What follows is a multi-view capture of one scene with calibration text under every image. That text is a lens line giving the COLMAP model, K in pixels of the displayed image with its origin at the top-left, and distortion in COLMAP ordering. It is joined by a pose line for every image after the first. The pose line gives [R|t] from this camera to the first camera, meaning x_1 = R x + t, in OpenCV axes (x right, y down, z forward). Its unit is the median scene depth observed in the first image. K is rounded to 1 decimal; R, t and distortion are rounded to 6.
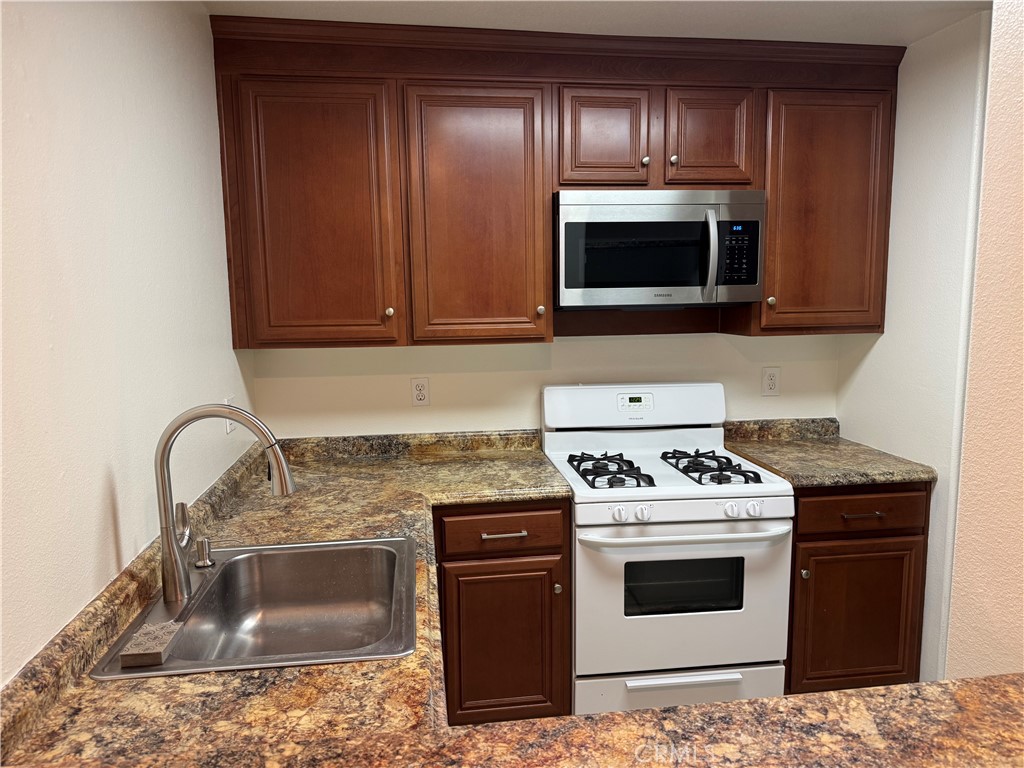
lens RADIAL K [[720.7, 0, 512.0], [0, 720.7, 384.0], [0, 0, 1]] dist [0.085415, -0.131358]
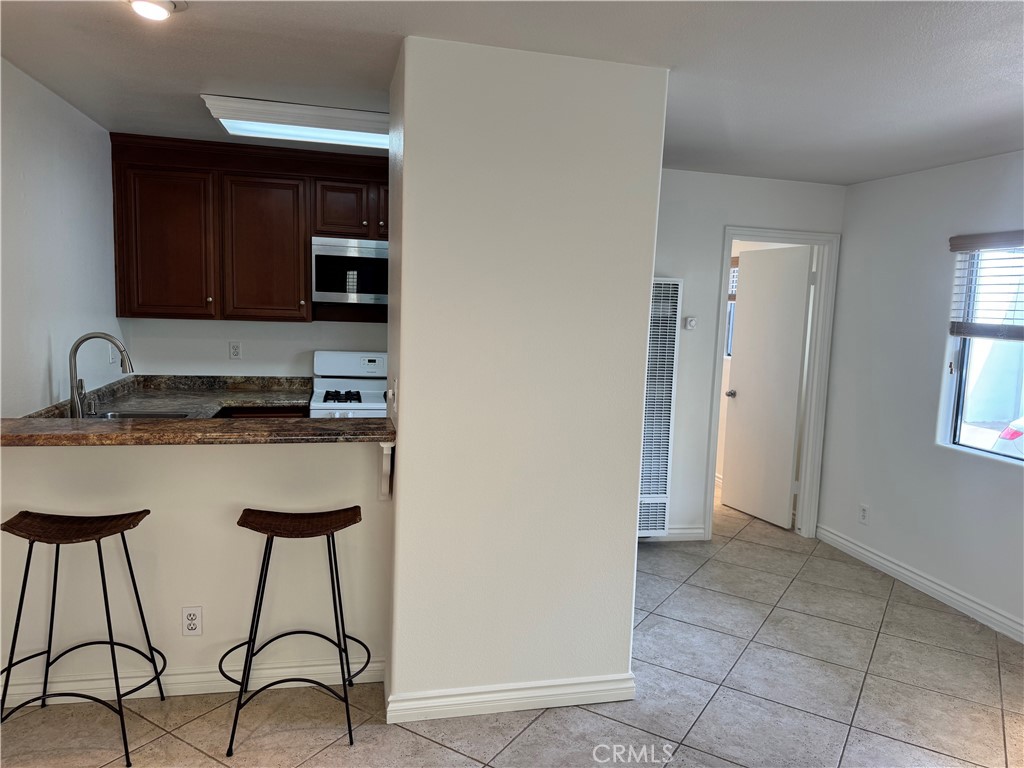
lens RADIAL K [[720.7, 0, 512.0], [0, 720.7, 384.0], [0, 0, 1]] dist [0.085415, -0.131358]
pose [[0.994242, 0.033544, 0.101770, 0.374384], [-0.032127, 0.999363, -0.015535, 0.104532], [-0.102227, 0.012176, 0.994687, -0.804652]]
